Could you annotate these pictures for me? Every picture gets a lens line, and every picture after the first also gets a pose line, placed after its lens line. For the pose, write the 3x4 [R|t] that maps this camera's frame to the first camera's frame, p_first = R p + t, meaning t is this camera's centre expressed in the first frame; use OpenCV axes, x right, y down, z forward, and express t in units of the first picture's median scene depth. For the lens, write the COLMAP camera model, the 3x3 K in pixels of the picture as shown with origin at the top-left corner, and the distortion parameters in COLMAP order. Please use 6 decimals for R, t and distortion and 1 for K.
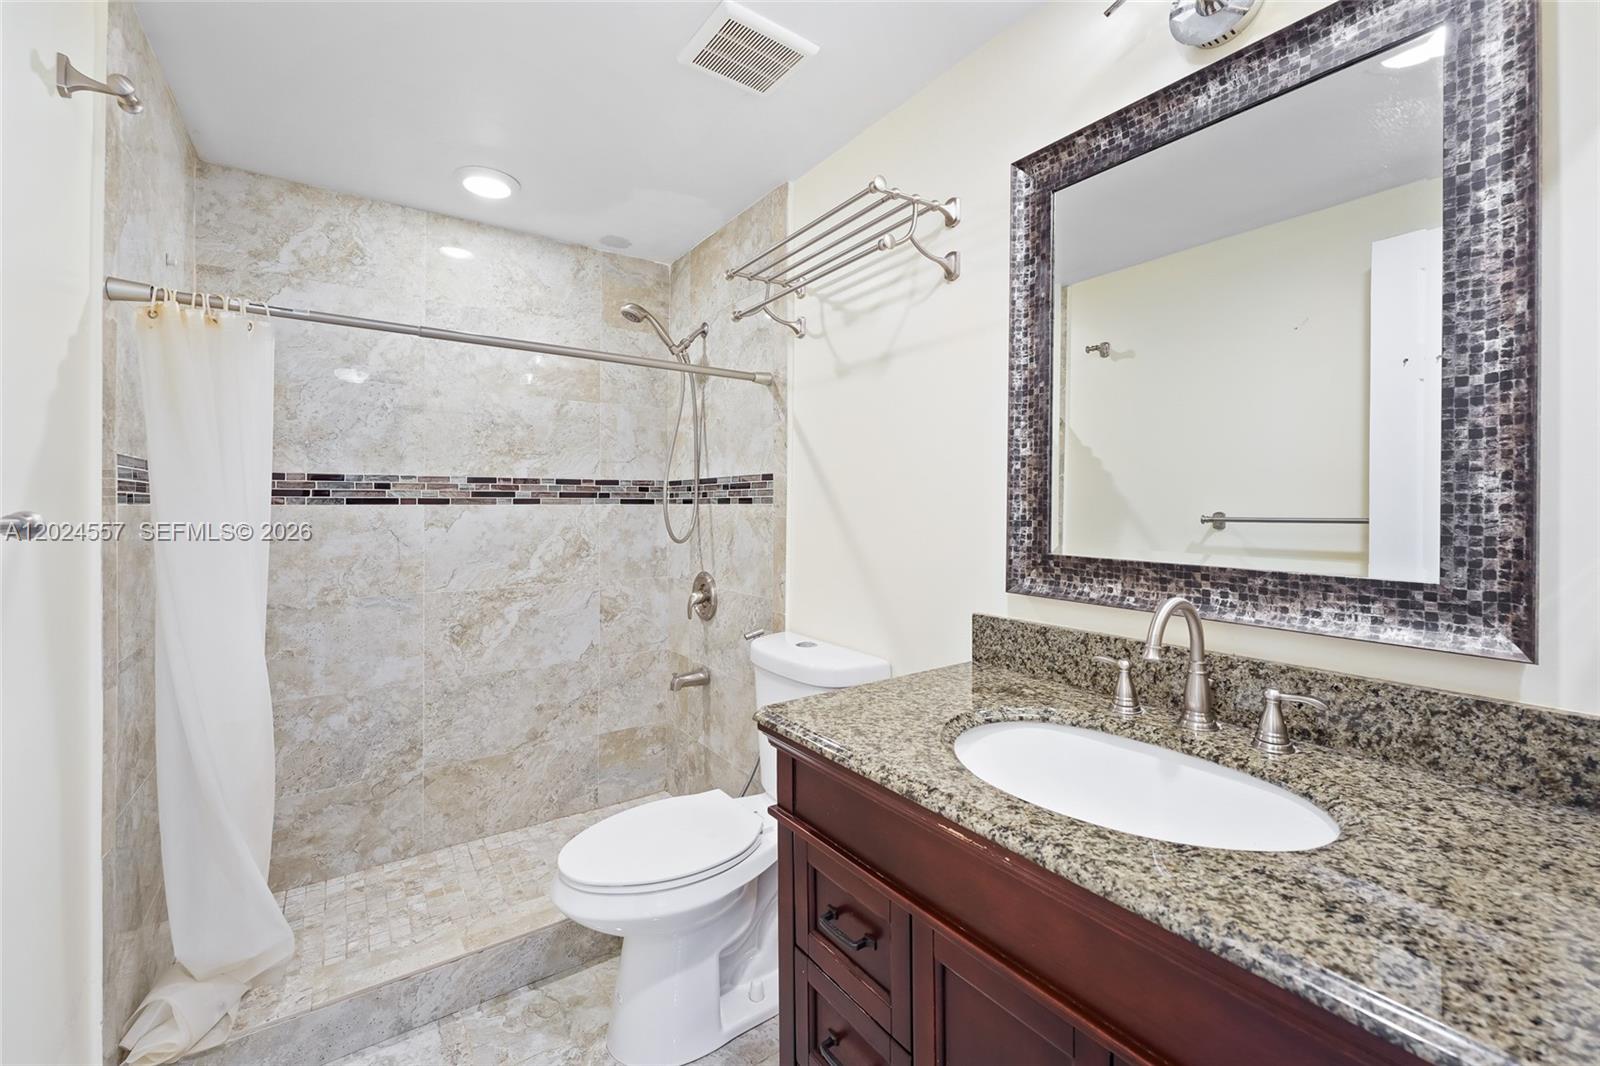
lens RADIAL K [[655.9, 0, 798.1], [0, 655.9, 506.2], [0, 0, 1]] dist [-0.001607, 0.000163]
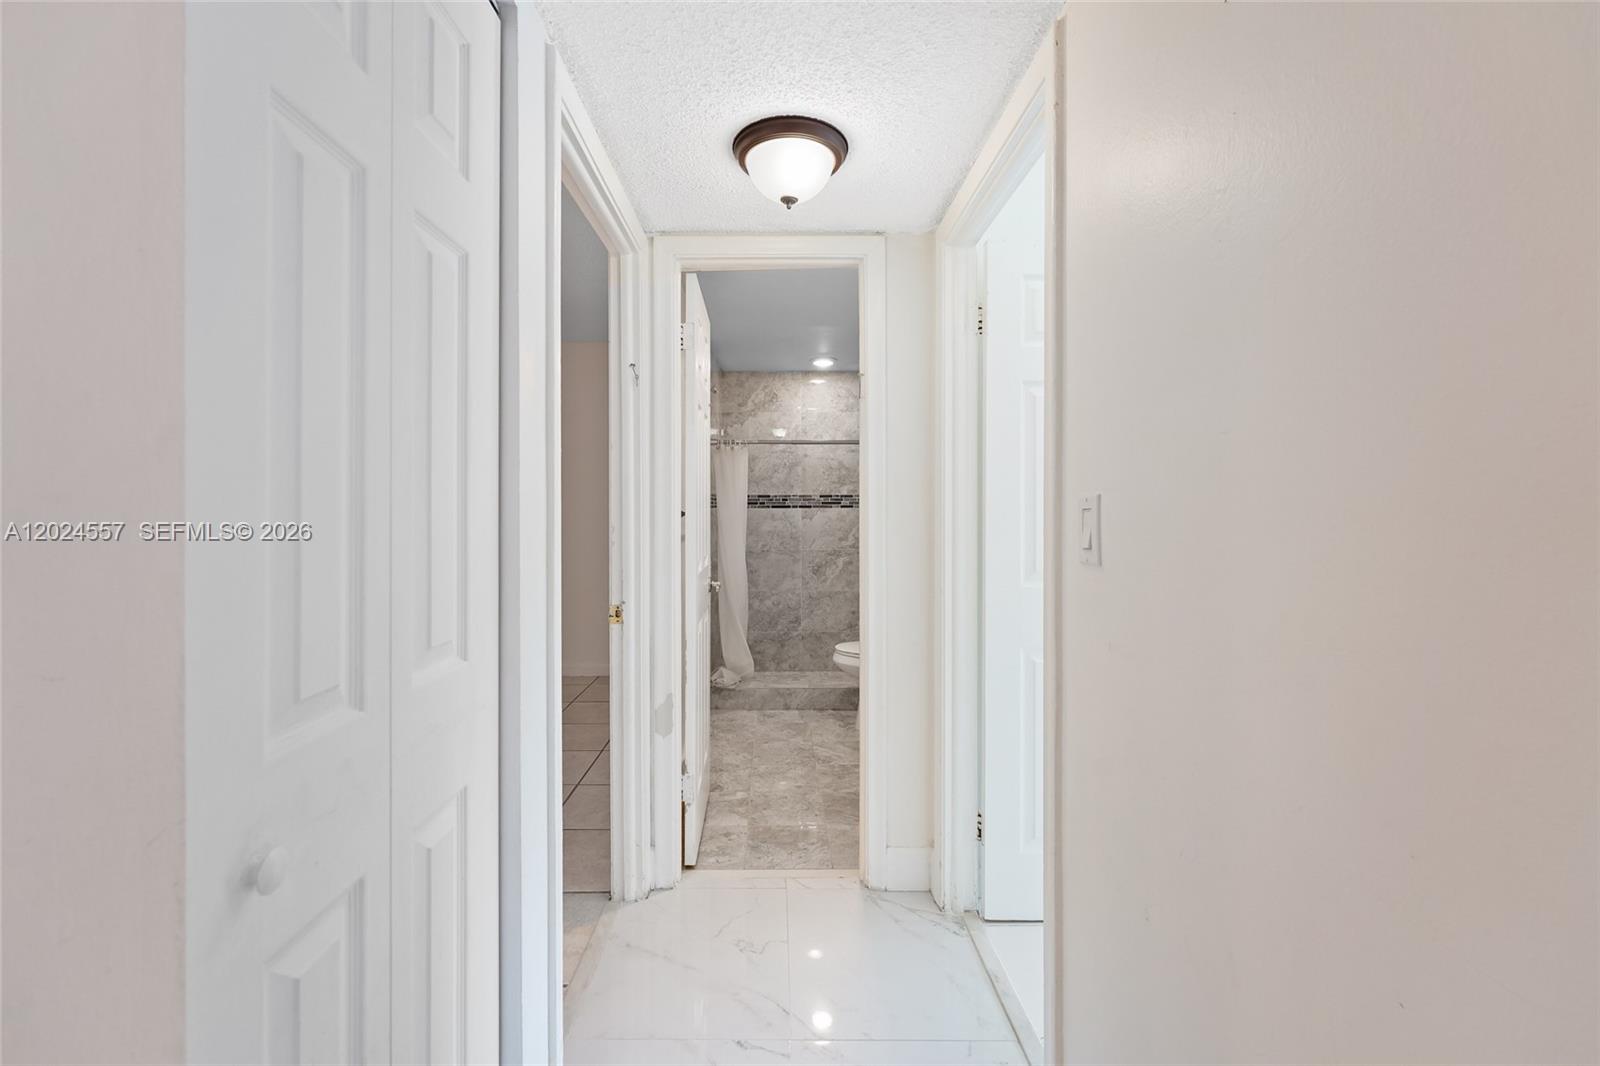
lens RADIAL K [[655.9, 0, 798.1], [0, 655.9, 506.2], [0, 0, 1]] dist [-0.001607, 0.000163]
pose [[0.834010, -0.010714, -0.551645, 0.632277], [0.004104, 0.999904, -0.013215, 0.019823], [0.551734, 0.008757, 0.833974, -0.831556]]
